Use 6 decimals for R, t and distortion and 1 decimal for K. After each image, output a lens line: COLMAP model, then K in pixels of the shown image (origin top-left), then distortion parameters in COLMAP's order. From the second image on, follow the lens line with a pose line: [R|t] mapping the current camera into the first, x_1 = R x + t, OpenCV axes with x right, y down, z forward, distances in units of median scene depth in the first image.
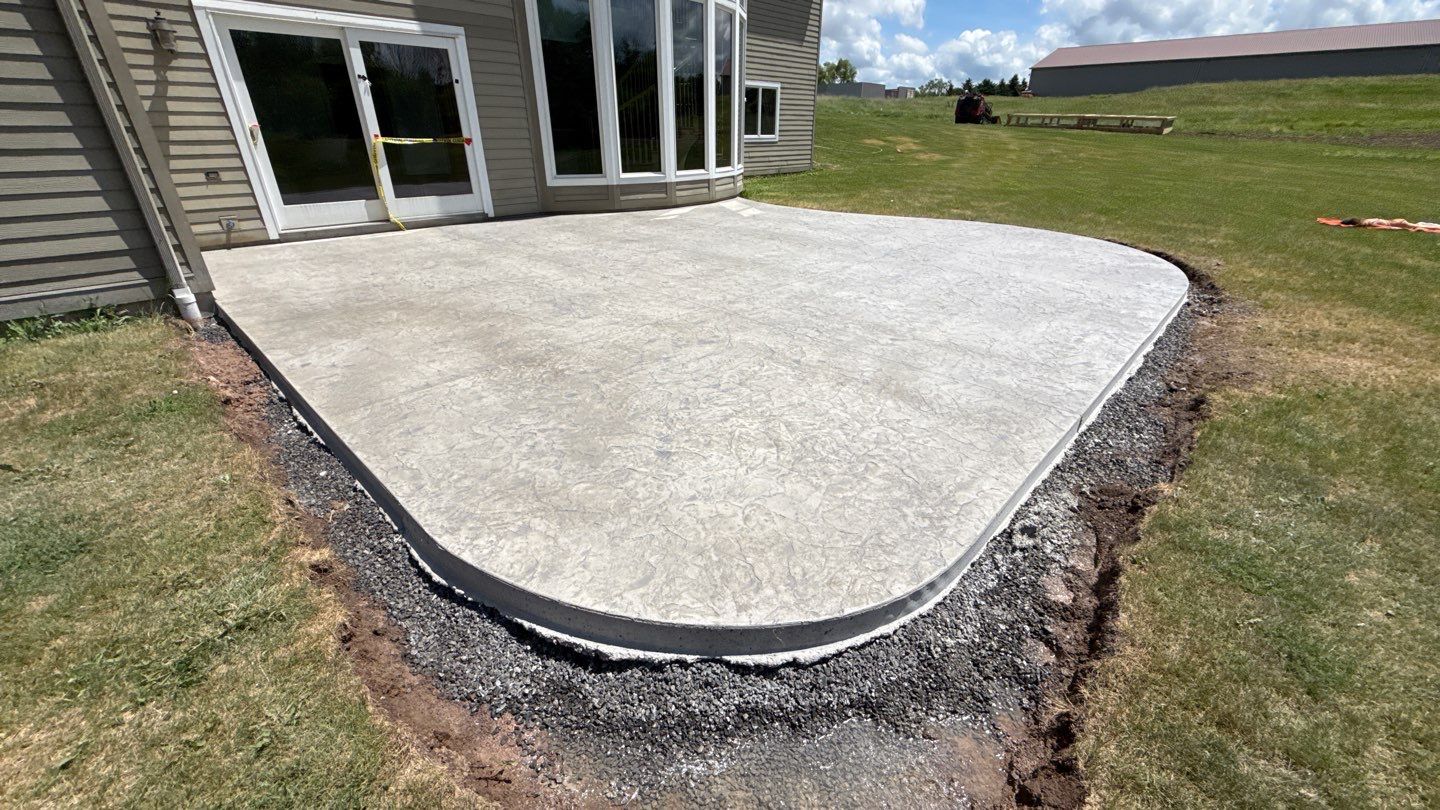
lens RADIAL K [[569.7, 0, 720.0], [0, 569.7, 405.0], [0, 0, 1]] dist [0.001311, -0.000796]
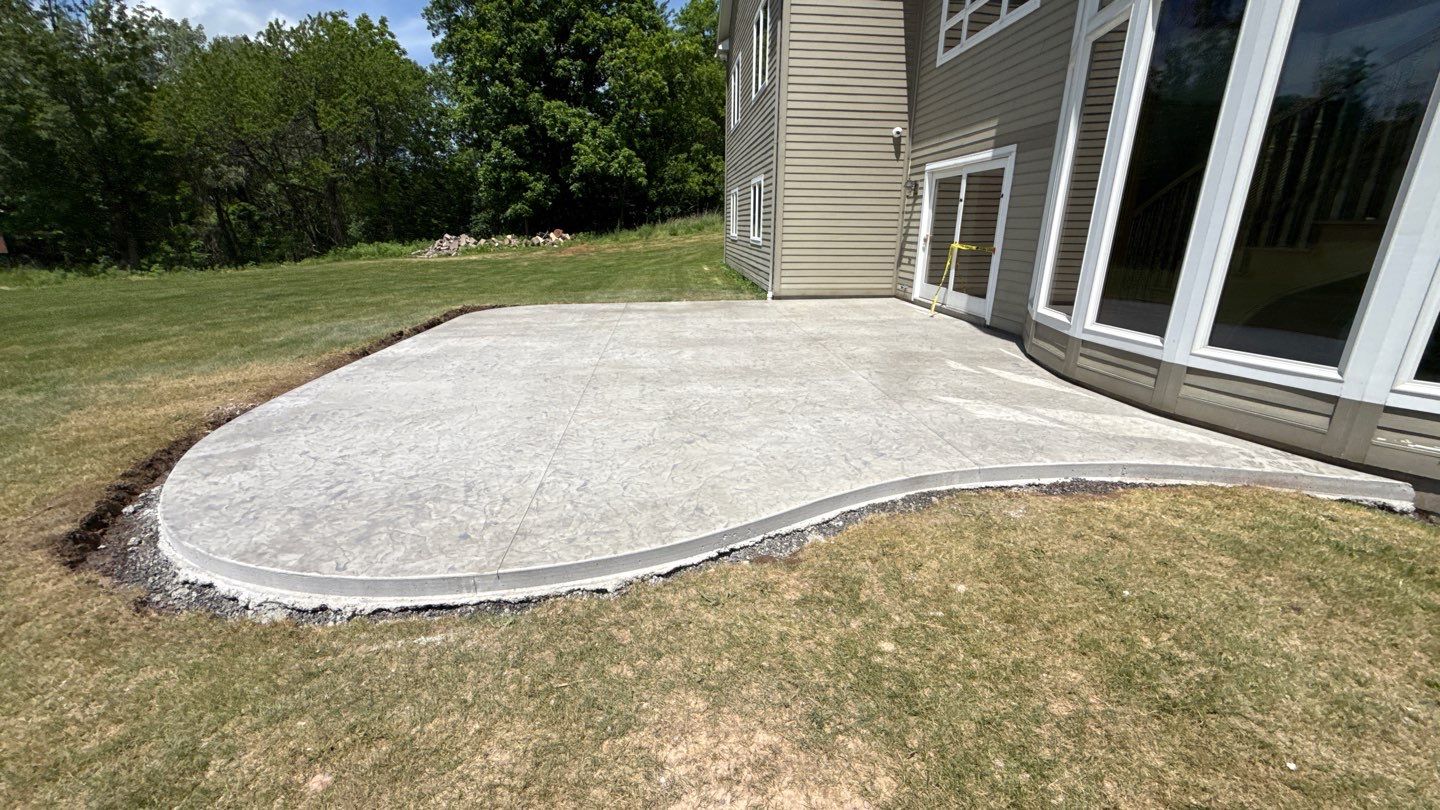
lens RADIAL K [[569.7, 0, 720.0], [0, 569.7, 405.0], [0, 0, 1]] dist [0.001311, -0.000796]
pose [[-0.646834, 0.223705, -0.729083, 0.793029], [-0.341772, 0.769603, 0.539354, -0.750389], [0.681761, 0.598052, -0.421350, 1.494822]]
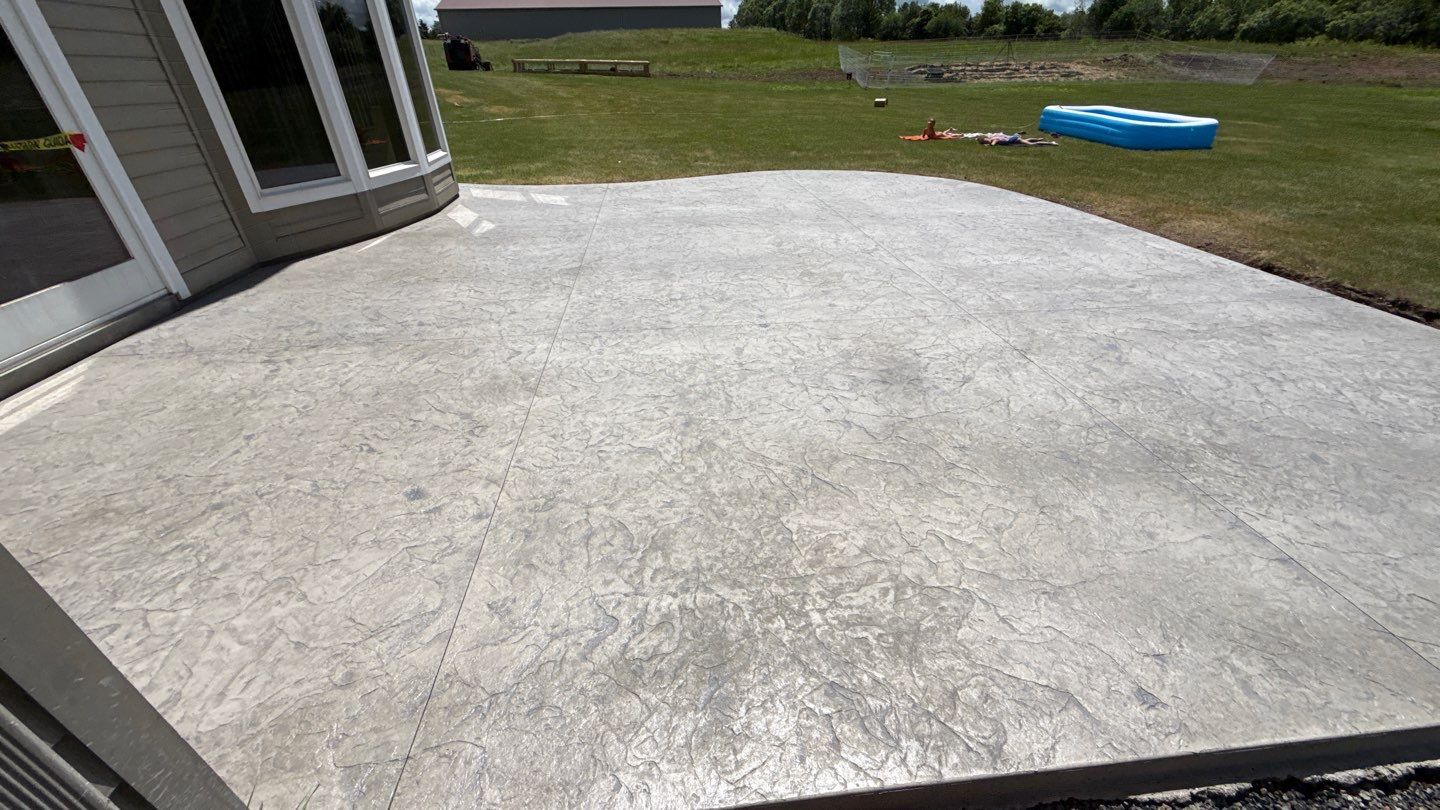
lens RADIAL K [[569.7, 0, 720.0], [0, 569.7, 405.0], [0, 0, 1]] dist [0.001311, -0.000796]
pose [[0.649448, -0.399757, 0.646848, -0.576340], [0.350710, 0.912252, 0.211659, -0.243324], [-0.674700, 0.089395, 0.732658, 0.452937]]
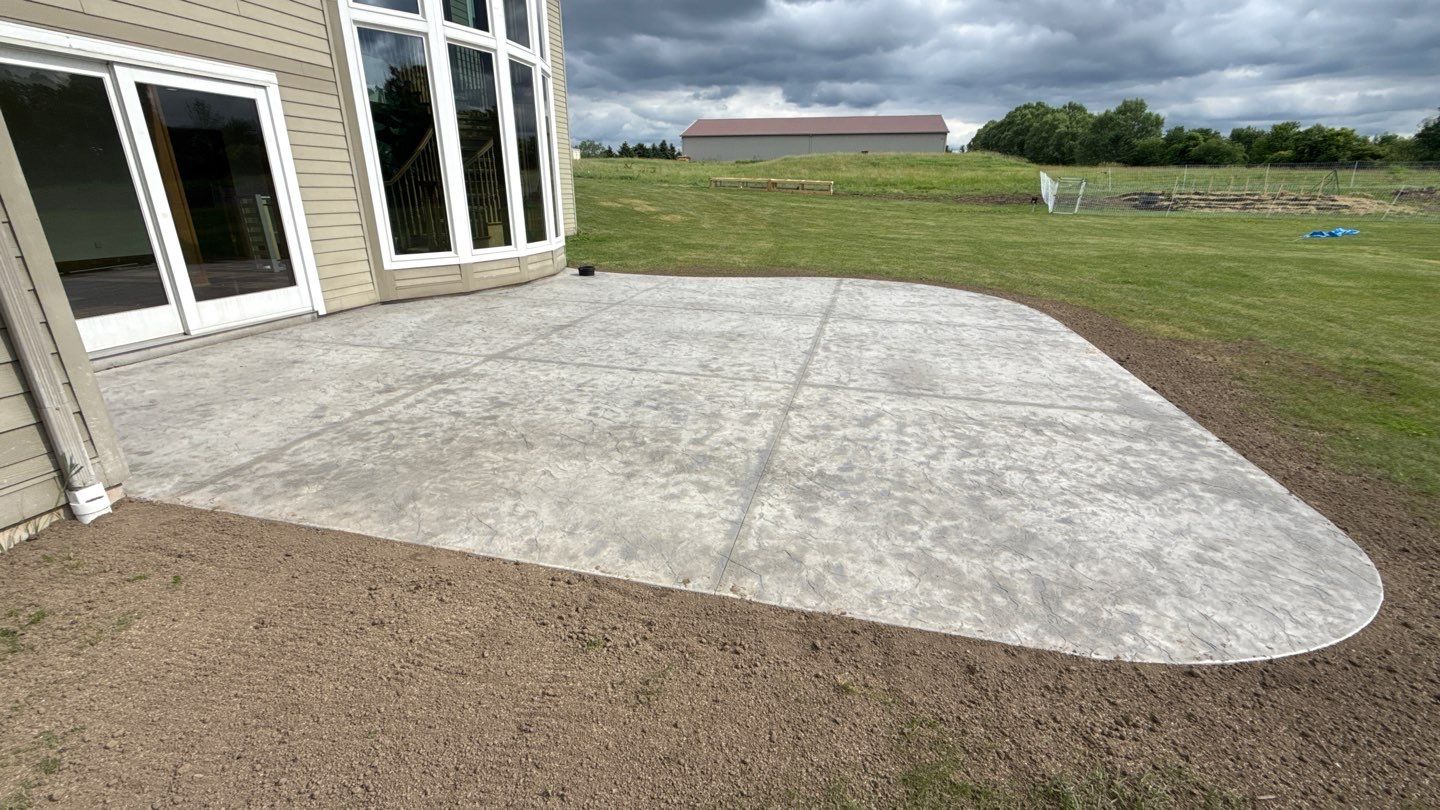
lens RADIAL K [[612.3, 0, 720.0], [0, 612.3, 405.0], [0, 0, 1]] dist [0.000966, 0.000026]
pose [[0.868342, -0.163861, 0.468115, -0.436710], [0.213968, 0.975261, -0.055521, -0.074440], [-0.447437, 0.148373, 0.881921, 0.100415]]
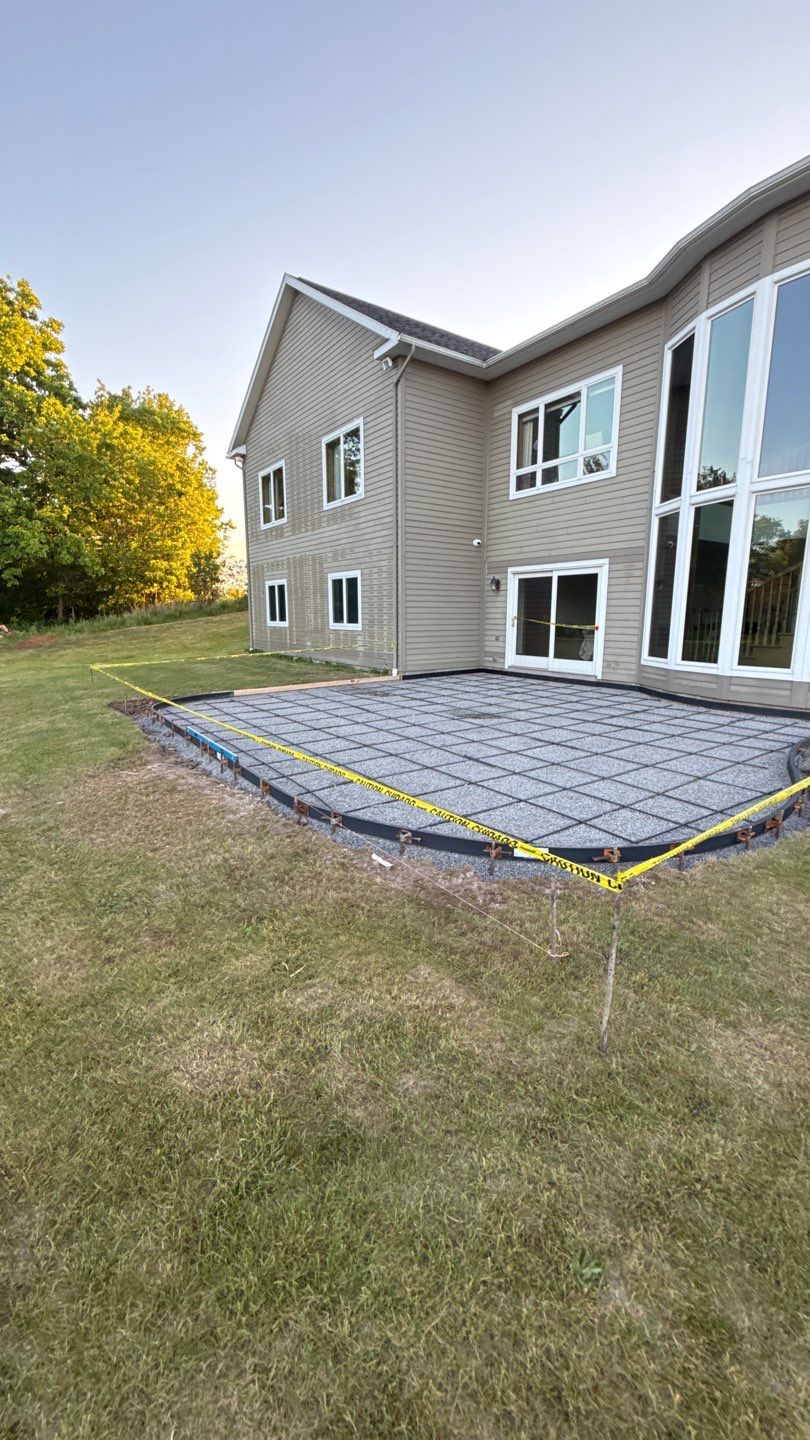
lens RADIAL K [[569.7, 0, 405.0], [0, 569.7, 720.0], [0, 0, 1]] dist [0.001311, -0.000796]
pose [[-0.179088, 0.179478, -0.967324, 1.308423], [-0.431023, 0.869526, 0.241131, -0.473323], [0.884390, 0.460123, -0.078362, 0.936668]]
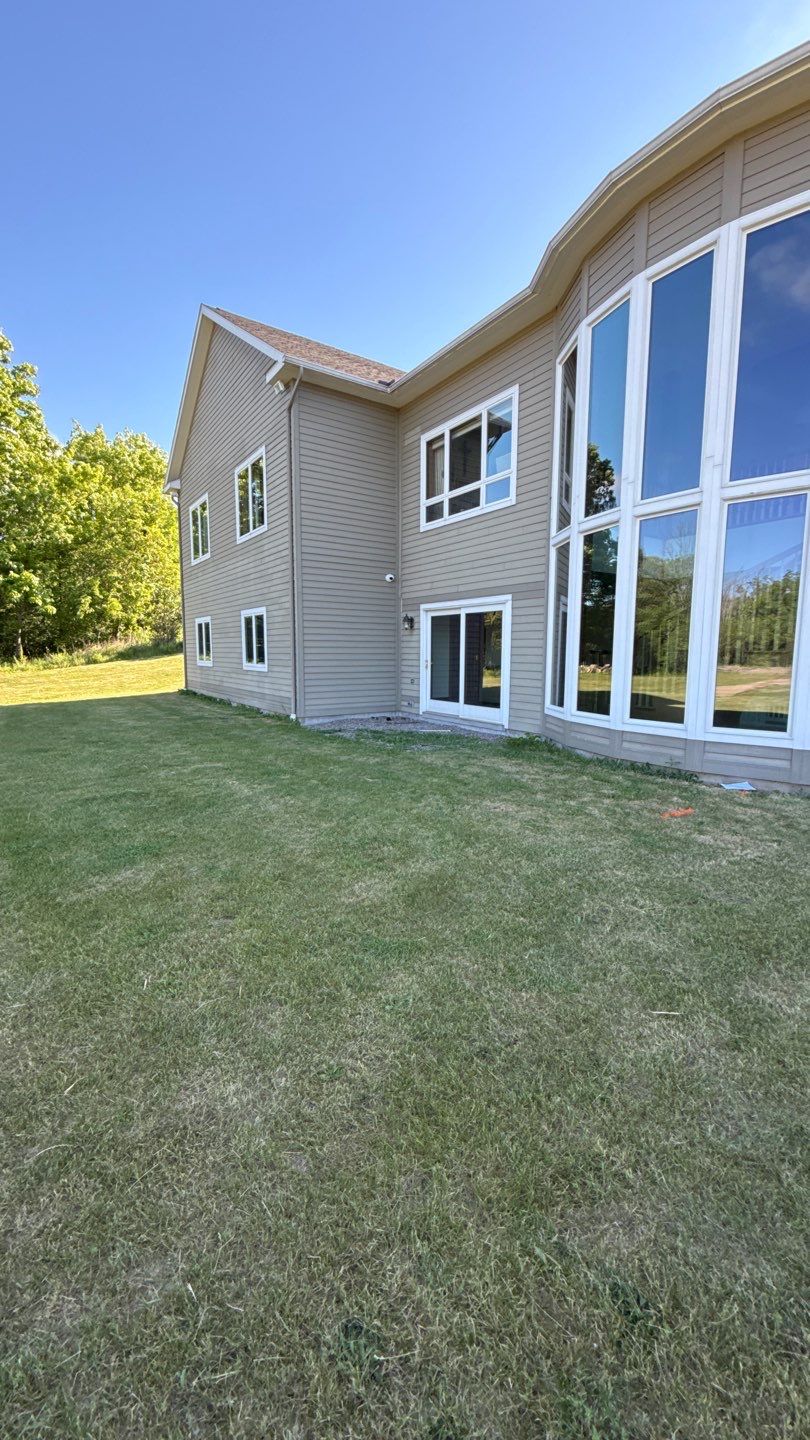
lens RADIAL K [[569.7, 0, 405.0], [0, 569.7, 720.0], [0, 0, 1]] dist [0.001311, -0.000796]
pose [[-0.196124, 0.115080, -0.973803, 1.043433], [-0.433011, 0.880854, 0.191305, -0.614970], [0.879793, 0.459187, -0.122926, 1.205850]]
